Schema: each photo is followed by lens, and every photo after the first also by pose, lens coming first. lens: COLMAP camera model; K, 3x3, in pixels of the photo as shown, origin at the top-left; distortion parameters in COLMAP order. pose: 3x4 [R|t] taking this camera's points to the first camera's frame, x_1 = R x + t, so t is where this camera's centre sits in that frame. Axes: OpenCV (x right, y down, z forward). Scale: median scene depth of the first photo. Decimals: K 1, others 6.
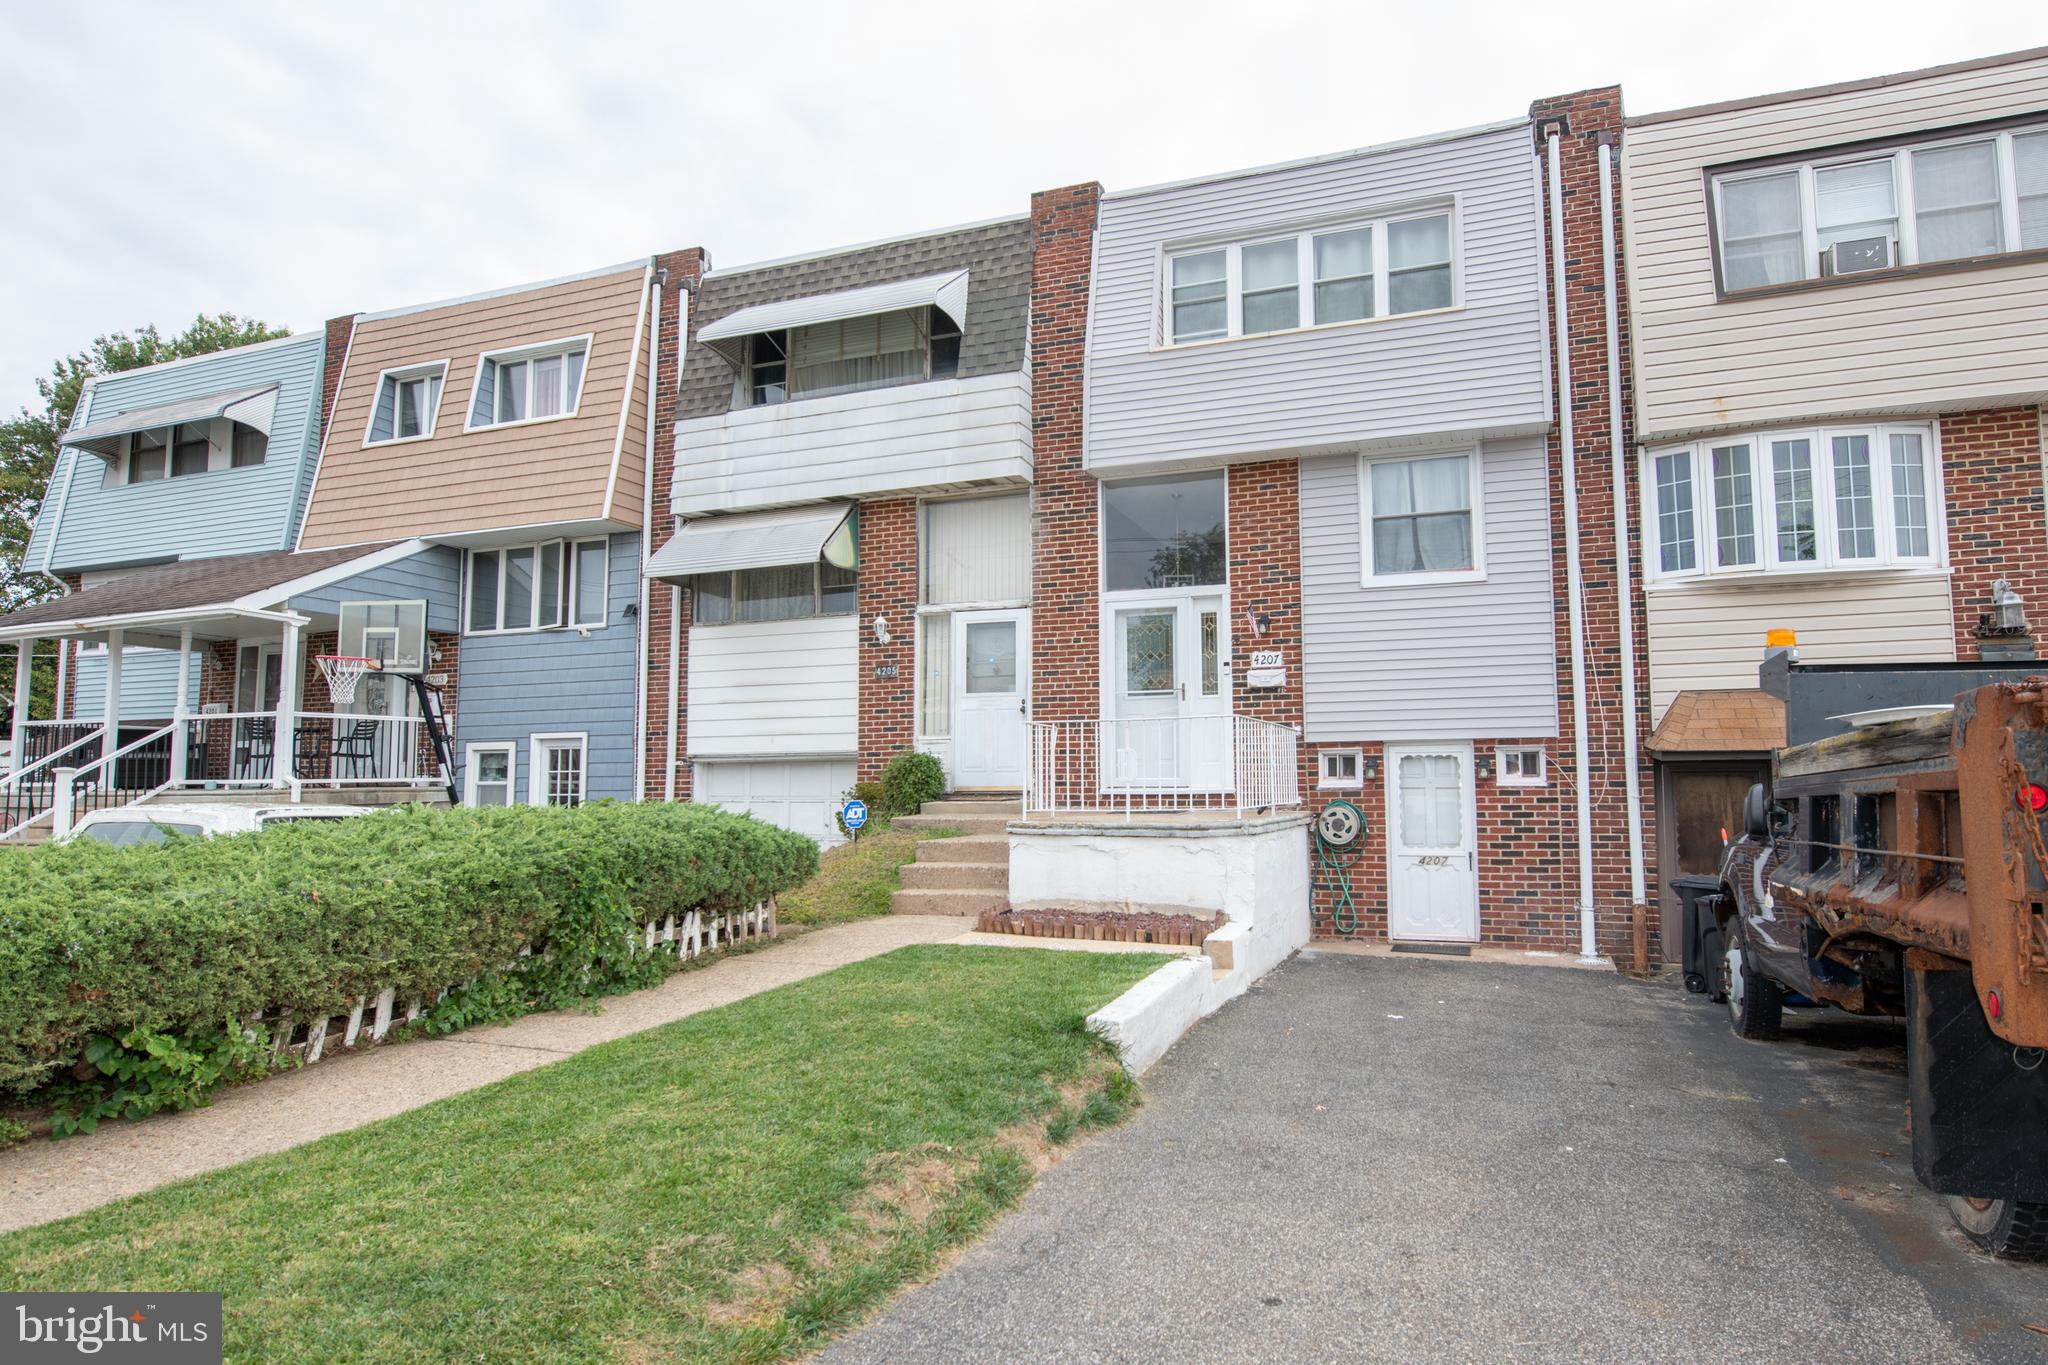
lens RADIAL K [[1212.2, 0, 1154.4], [0, 1212.2, 680.6], [0, 0, 1]] dist [-0.010744, -0.004335]
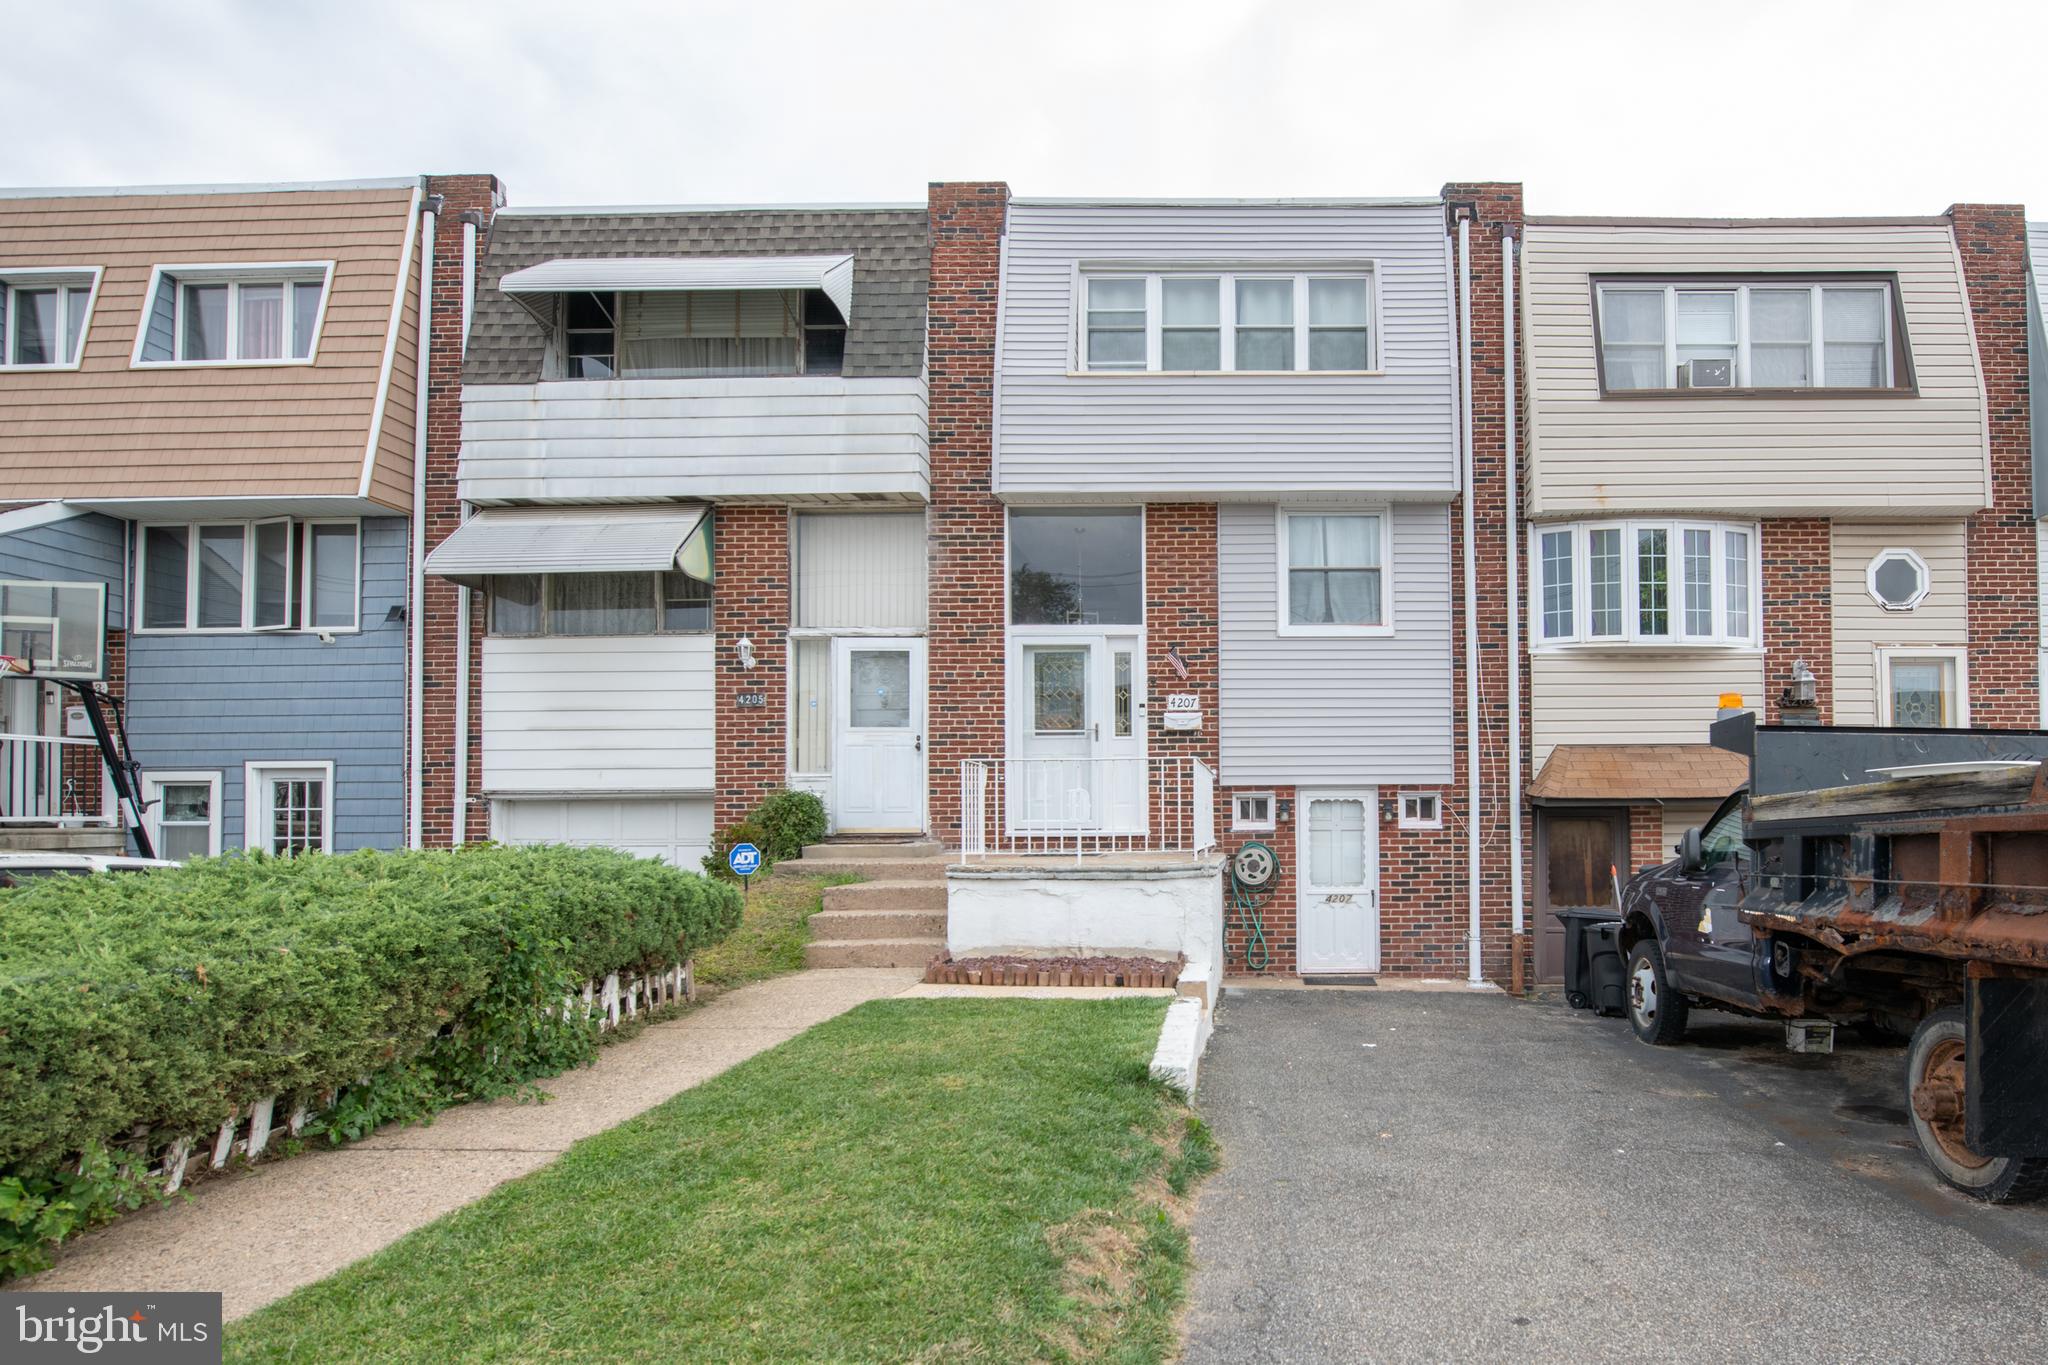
lens RADIAL K [[1170.0, 0, 1295.4], [0, 1170.0, 799.6], [0, 0, 1]] dist [-0.014036, -0.004647]
pose [[0.937259, 0.009935, 0.348491, -0.161782], [-0.031311, 0.997953, 0.055760, 0.005997], [-0.347224, -0.063173, 0.935652, 0.058153]]
